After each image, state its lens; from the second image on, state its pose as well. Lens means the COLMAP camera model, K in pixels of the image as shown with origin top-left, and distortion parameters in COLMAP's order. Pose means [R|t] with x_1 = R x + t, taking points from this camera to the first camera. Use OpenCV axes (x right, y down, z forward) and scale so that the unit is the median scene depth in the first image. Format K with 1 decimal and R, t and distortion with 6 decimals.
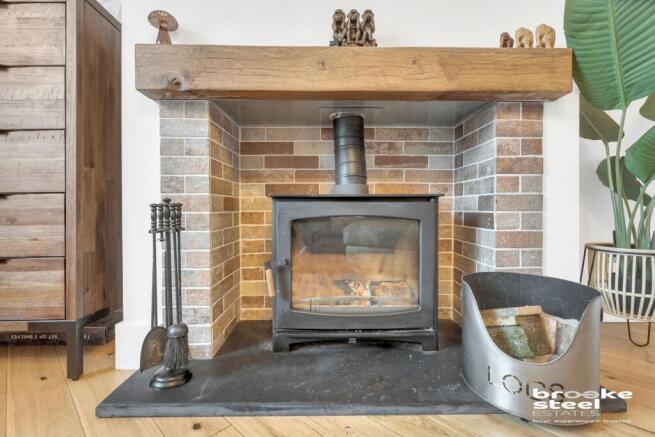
lens RADIAL K [[294.7, 0, 327.8], [0, 294.7, 209.3], [0, 0, 1]] dist [-0.002647, -0.000379]
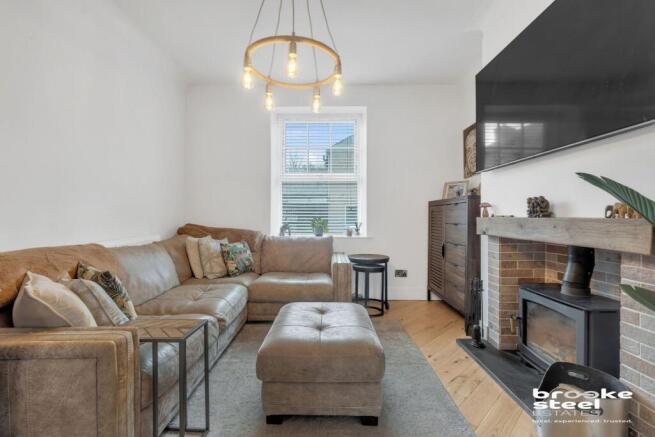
lens RADIAL K [[301.1, 0, 325.7], [0, 301.1, 212.4], [0, 0, 1]] dist [-0.001274, 0.000531]
pose [[-0.011391, -0.012399, -0.999858, 1.975732], [-0.005182, 0.999910, -0.012341, -0.525229], [0.999922, 0.005041, -0.011454, -0.318508]]
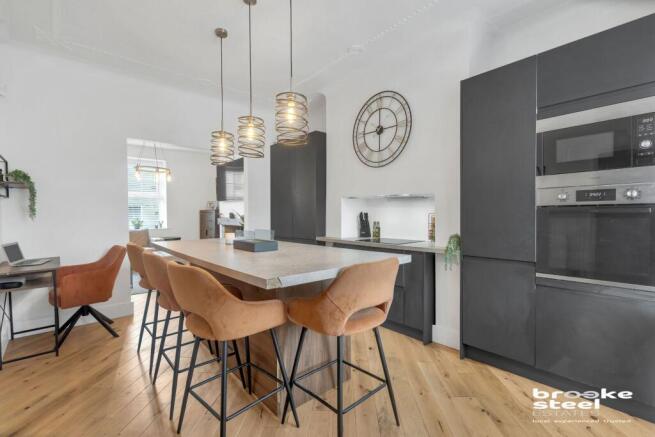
lens RADIAL K [[301.1, 0, 325.7], [0, 301.1, 212.4], [0, 0, 1]] dist [-0.001274, 0.000531]
pose [[0.661487, -0.007916, -0.749915, 6.540795], [-0.004496, 0.999884, -0.014521, -0.566547], [0.749943, 0.012977, 0.661375, -1.898775]]
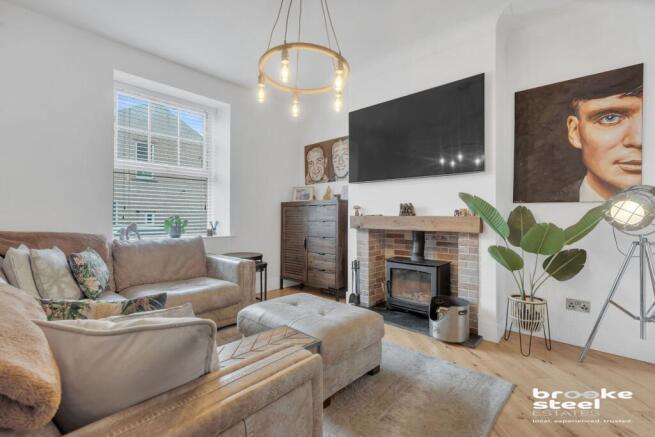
lens RADIAL K [[294.7, 0, 327.8], [0, 294.7, 209.3], [0, 0, 1]] dist [-0.002647, -0.000379]
pose [[0.727076, -0.013252, -0.686429, 1.569068], [-0.006739, 0.999628, -0.026436, -0.507540], [0.686523, 0.023846, 0.726717, -1.760075]]
